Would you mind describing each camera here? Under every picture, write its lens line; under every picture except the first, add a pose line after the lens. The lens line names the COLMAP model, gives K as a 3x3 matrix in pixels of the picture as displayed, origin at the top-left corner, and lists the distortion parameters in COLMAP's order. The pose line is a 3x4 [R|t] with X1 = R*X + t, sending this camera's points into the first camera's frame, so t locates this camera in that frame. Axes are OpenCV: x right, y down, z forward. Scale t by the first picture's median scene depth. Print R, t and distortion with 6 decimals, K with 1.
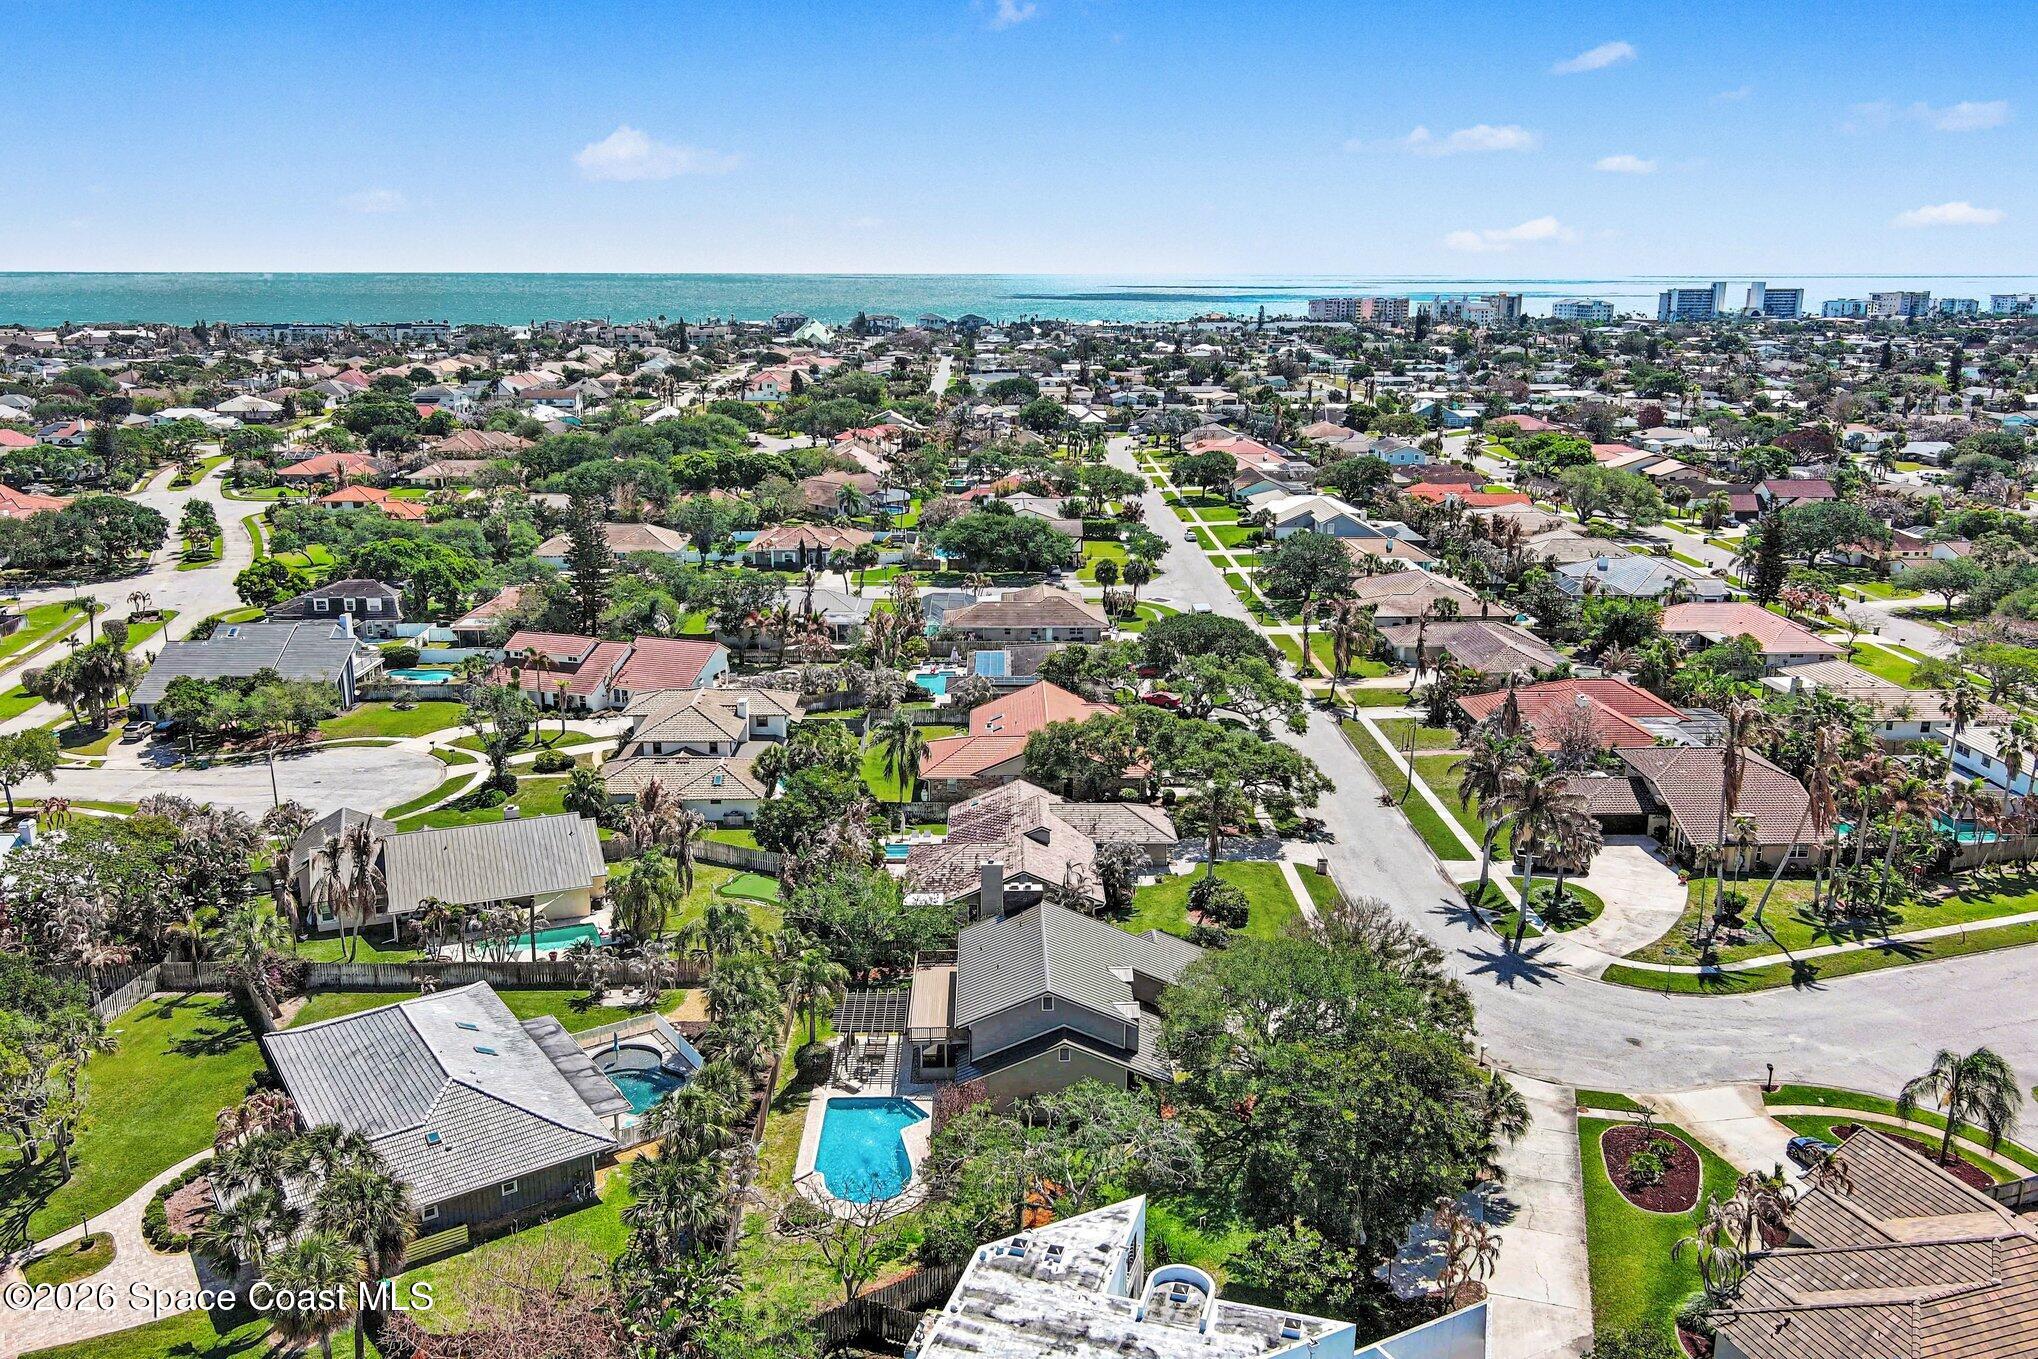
lens RADIAL K [[1539.2, 0, 1019.0], [0, 1539.2, 679.5], [0, 0, 1]] dist [0.015491, -0.001601]
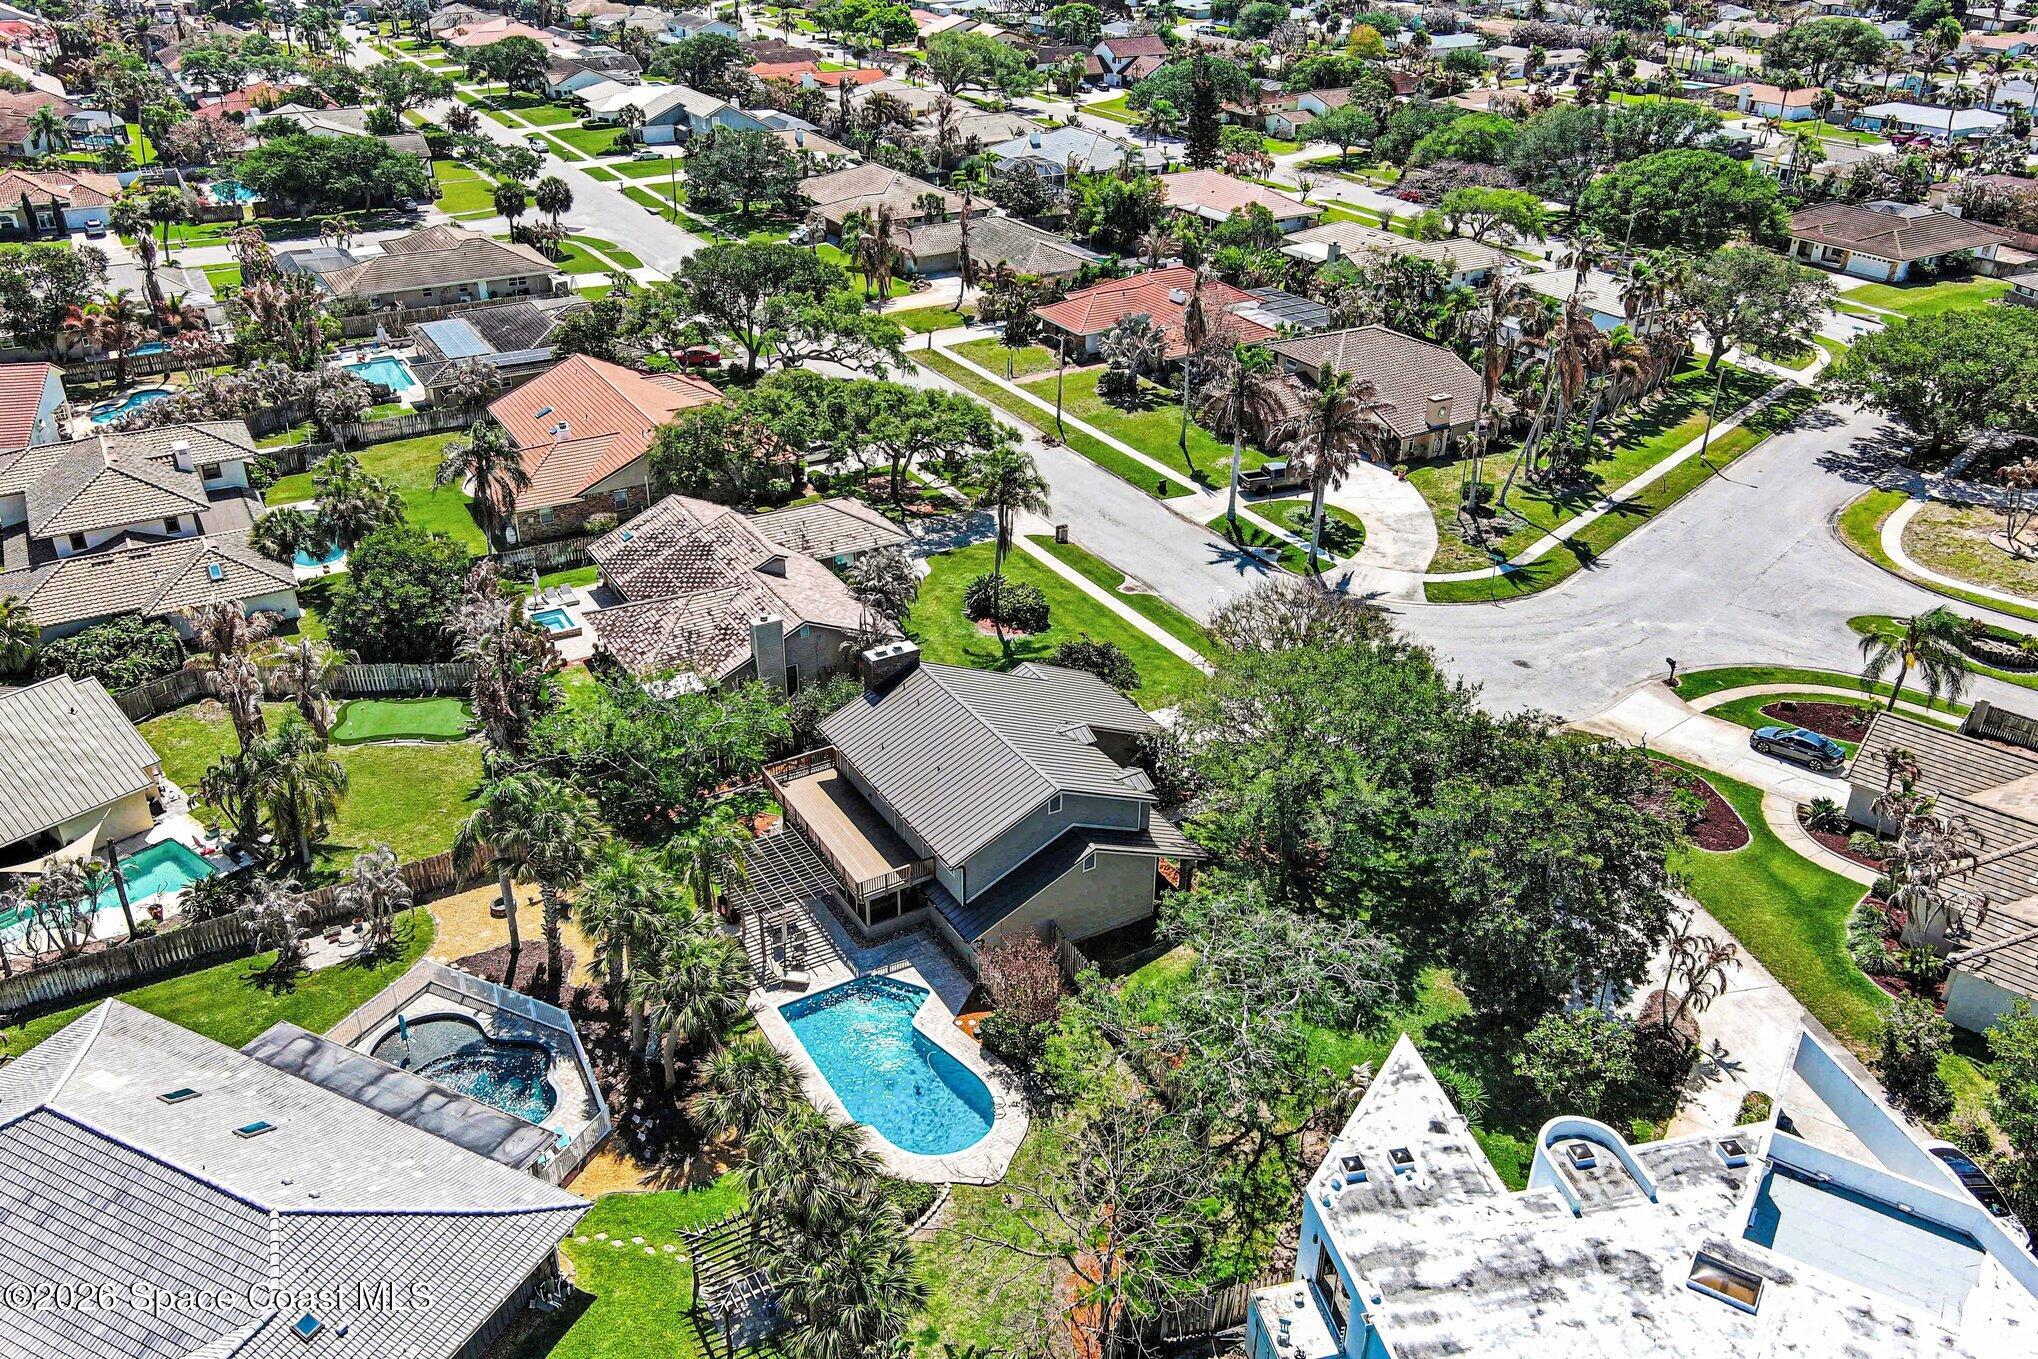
lens RADIAL K [[1539.2, 0, 1019.0], [0, 1539.2, 679.5], [0, 0, 1]] dist [0.015491, -0.001601]
pose [[0.871368, -0.231702, 0.432472, -0.179000], [0.118182, 0.954631, 0.273336, -0.031443], [-0.476184, -0.187066, 0.859218, 0.221961]]
